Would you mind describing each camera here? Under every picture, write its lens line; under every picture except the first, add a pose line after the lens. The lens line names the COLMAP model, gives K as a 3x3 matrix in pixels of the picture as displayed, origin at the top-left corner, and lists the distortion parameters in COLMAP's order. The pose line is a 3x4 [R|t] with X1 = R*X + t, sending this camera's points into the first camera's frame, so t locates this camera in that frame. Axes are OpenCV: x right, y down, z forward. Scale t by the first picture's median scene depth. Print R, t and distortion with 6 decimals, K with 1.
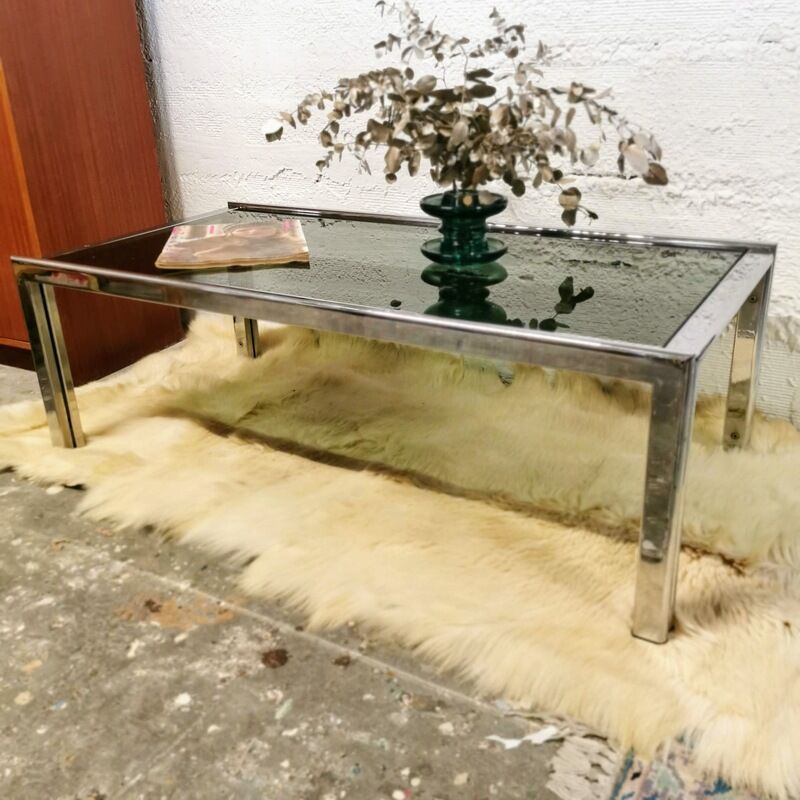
lens RADIAL K [[858.1, 0, 402.3], [0, 858.1, 394.6], [0, 0, 1]] dist [0.022375, 0.000000]
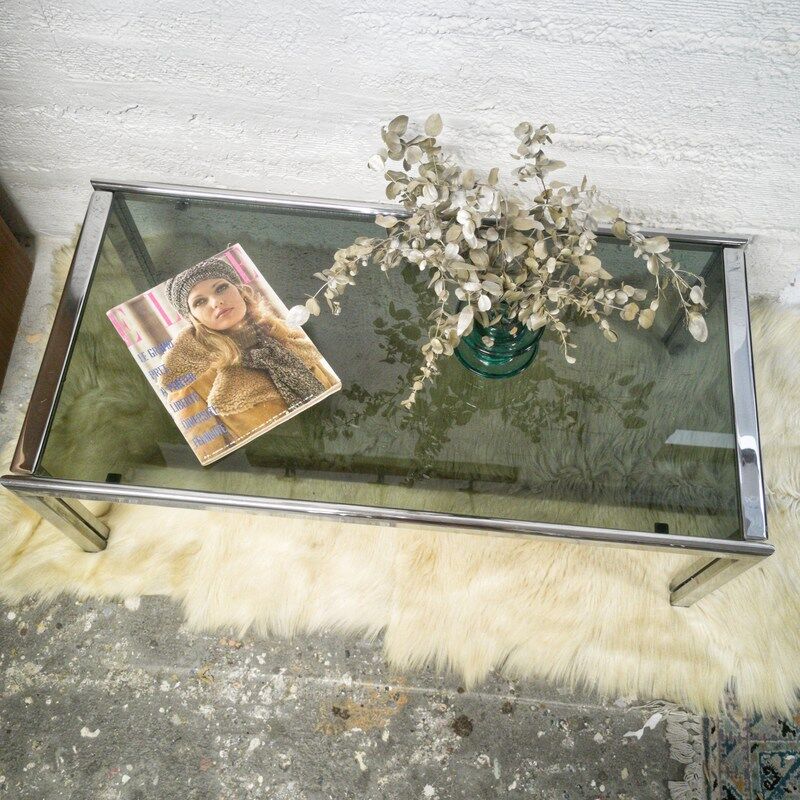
lens RADIAL K [[867.8, 0, 416.1], [0, 867.8, 396.7], [0, 0, 1]] dist [0.014088, 0.000000]
pose [[0.895416, -0.377181, 0.236569, -0.253757], [0.102581, 0.691816, 0.714750, -0.795420], [-0.433253, -0.615731, 0.658154, 0.308985]]
